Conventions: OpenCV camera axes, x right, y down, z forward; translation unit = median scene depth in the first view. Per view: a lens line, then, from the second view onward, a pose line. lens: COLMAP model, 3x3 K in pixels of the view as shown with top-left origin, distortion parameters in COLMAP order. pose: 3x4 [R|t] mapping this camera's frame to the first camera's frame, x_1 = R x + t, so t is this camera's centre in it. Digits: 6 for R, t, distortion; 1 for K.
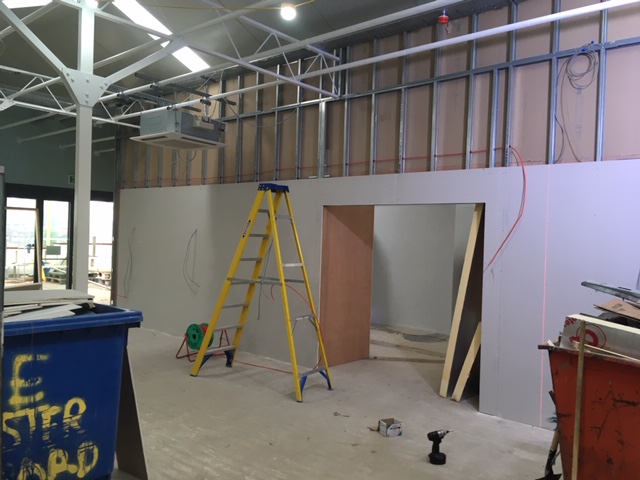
lens RADIAL K [[542.5, 0, 320.0], [0, 542.5, 240.0], [0, 0, 1]] dist [0.004570, -0.001460]
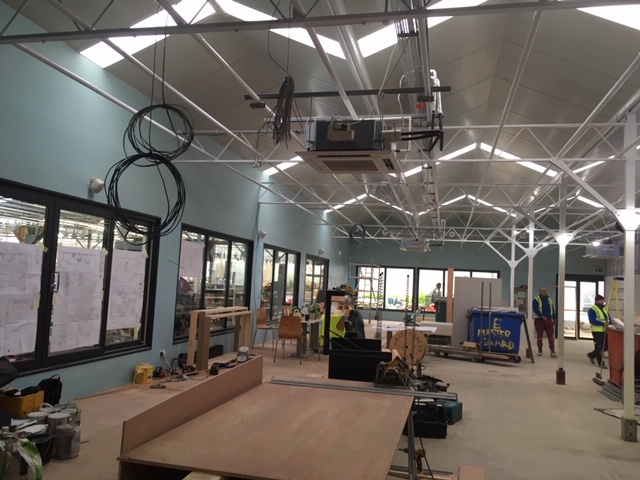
lens RADIAL K [[542.5, 0, 320.0], [0, 542.5, 240.0], [0, 0, 1]] dist [0.004570, -0.001460]
pose [[0.452350, -0.081339, -0.888123, 0.747683], [-0.039568, 0.993021, -0.111099, 0.025104], [0.890962, 0.085397, 0.445975, -0.637980]]
